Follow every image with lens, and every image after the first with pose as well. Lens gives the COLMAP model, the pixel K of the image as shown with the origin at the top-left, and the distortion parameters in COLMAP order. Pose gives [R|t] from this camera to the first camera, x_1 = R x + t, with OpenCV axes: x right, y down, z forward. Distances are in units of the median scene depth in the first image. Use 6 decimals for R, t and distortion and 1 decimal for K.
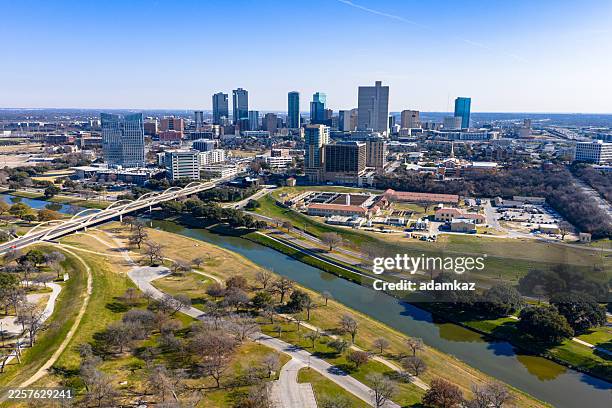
lens RADIAL K [[433.6, 0, 306.0], [0, 433.6, 204.0], [0, 0, 1]] dist [-0.003878, -0.000361]
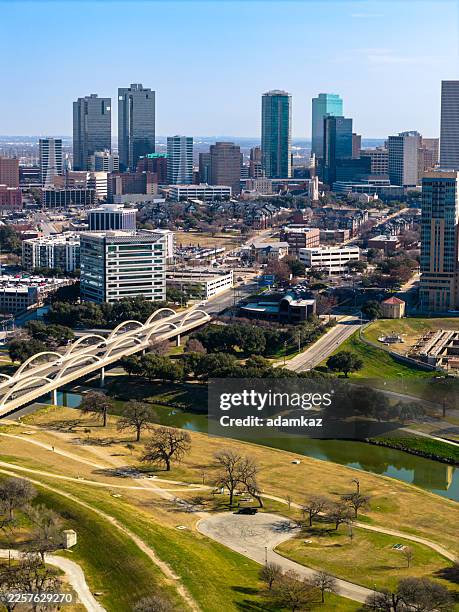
lens RADIAL K [[1058.2, 0, 229.5], [0, 1058.2, 306.0], [0, 0, 1]] dist [-0.135391, 0.076175]
pose [[0.999993, -0.002999, -0.002429, -0.184598], [0.002868, 0.998629, -0.052266, -0.000351], [0.002582, 0.052258, 0.998630, -0.006449]]
